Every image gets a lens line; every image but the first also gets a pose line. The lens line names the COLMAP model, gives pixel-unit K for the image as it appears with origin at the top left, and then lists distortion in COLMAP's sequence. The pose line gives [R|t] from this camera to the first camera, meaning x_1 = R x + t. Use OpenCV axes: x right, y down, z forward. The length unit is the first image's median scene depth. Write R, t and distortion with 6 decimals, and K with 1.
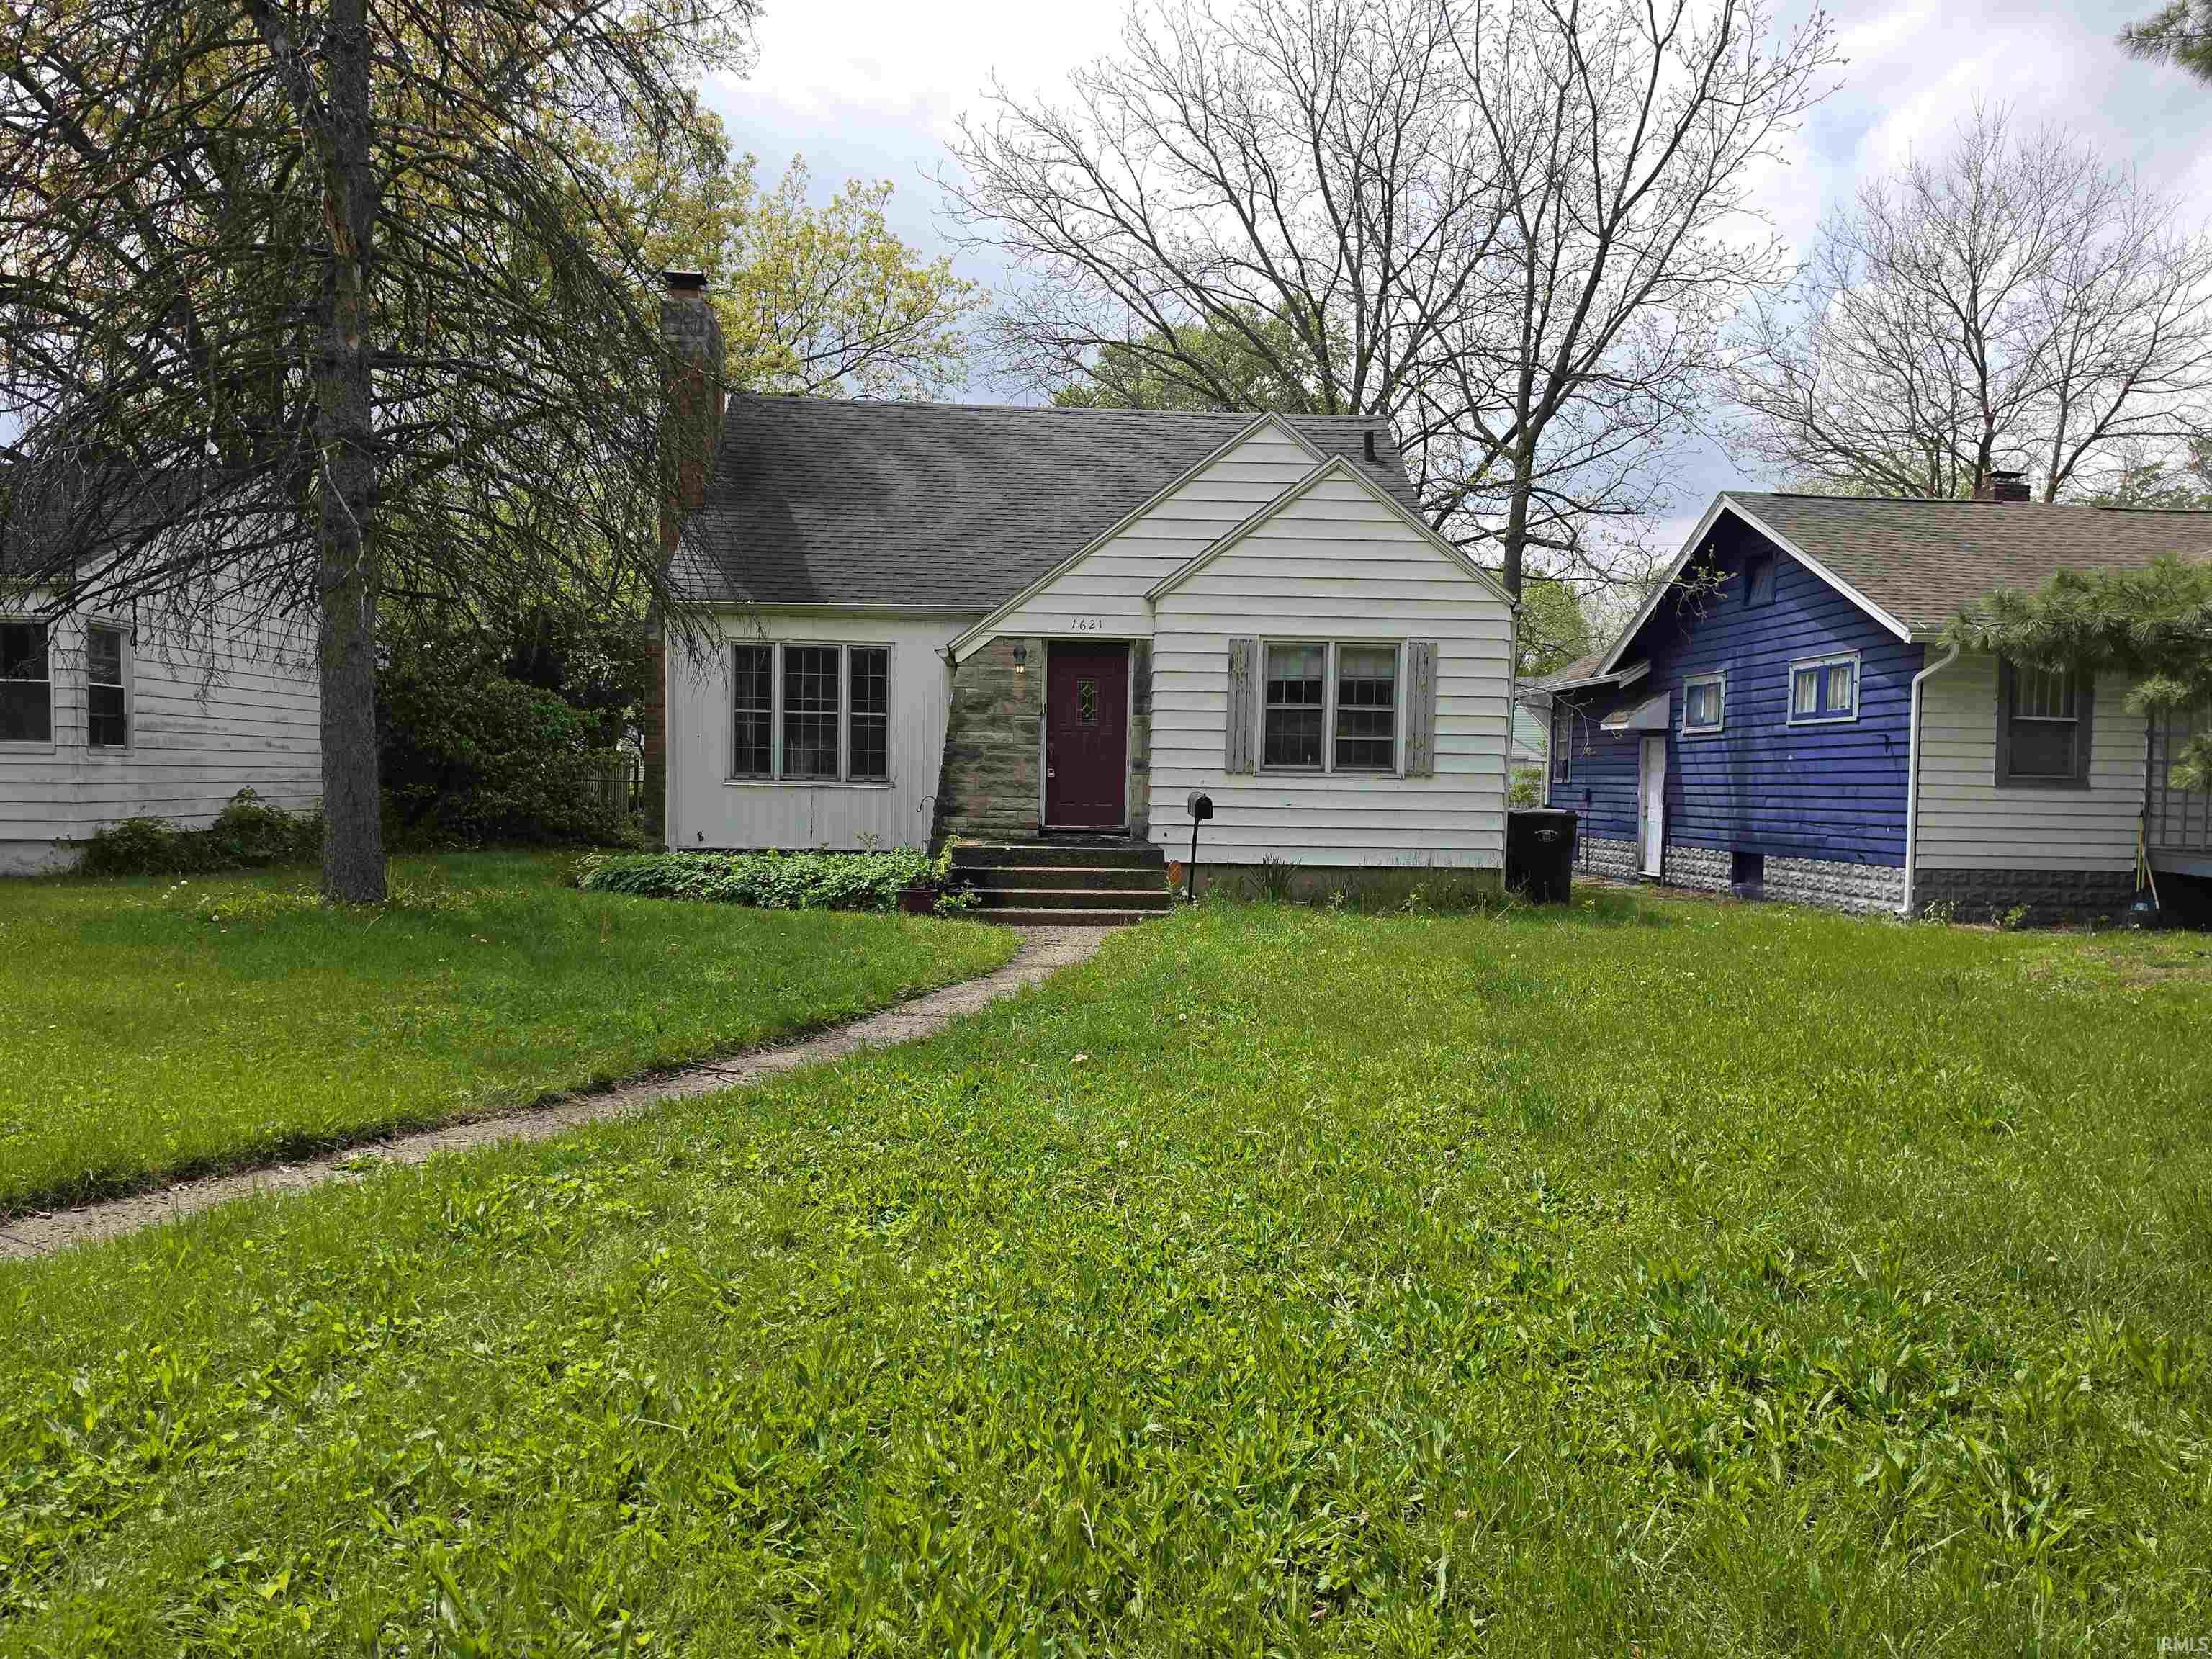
lens RADIAL K [[1483.9, 0, 1101.3], [0, 1483.9, 839.3], [0, 0, 1]] dist [0.082703, -0.000140]
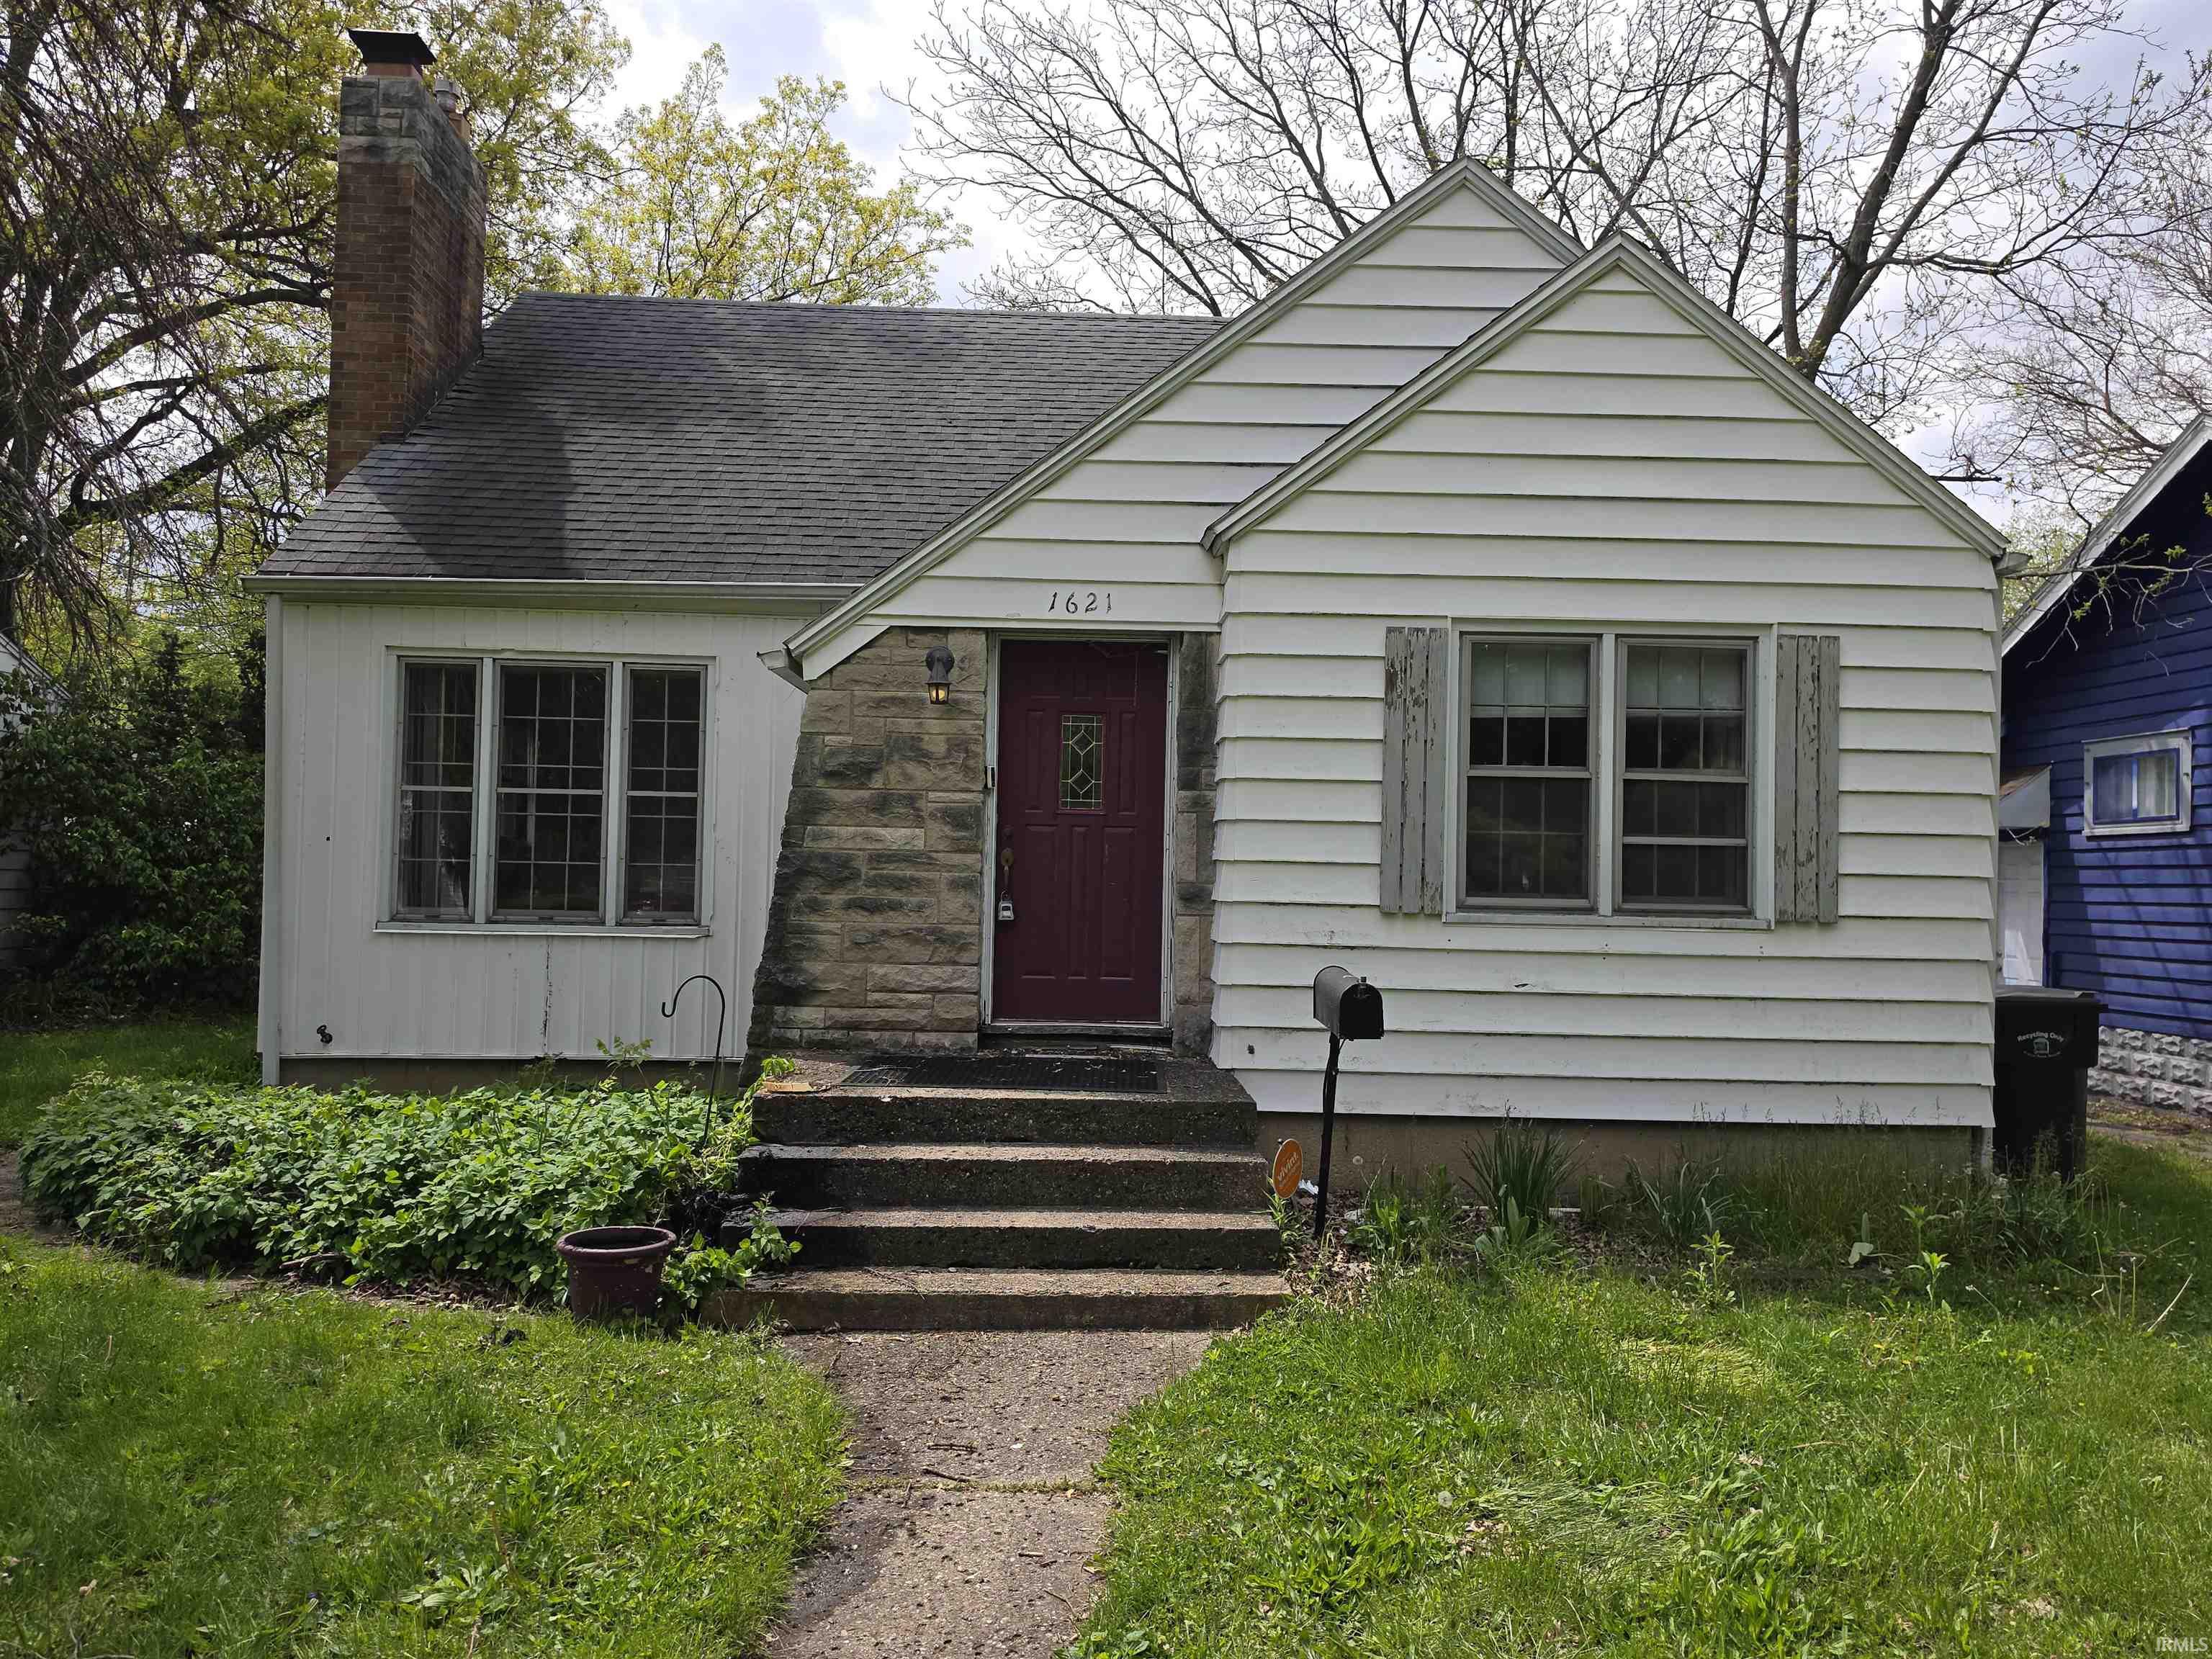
lens RADIAL K [[1483.9, 0, 1100.3], [0, 1483.9, 818.2], [0, 0, 1]] dist [0.082703, -0.000140]
pose [[0.999793, 0.000119, -0.020331, 0.006337], [-0.001809, 0.996538, -0.083116, -0.035620], [0.020251, 0.083136, 0.996332, 0.527127]]
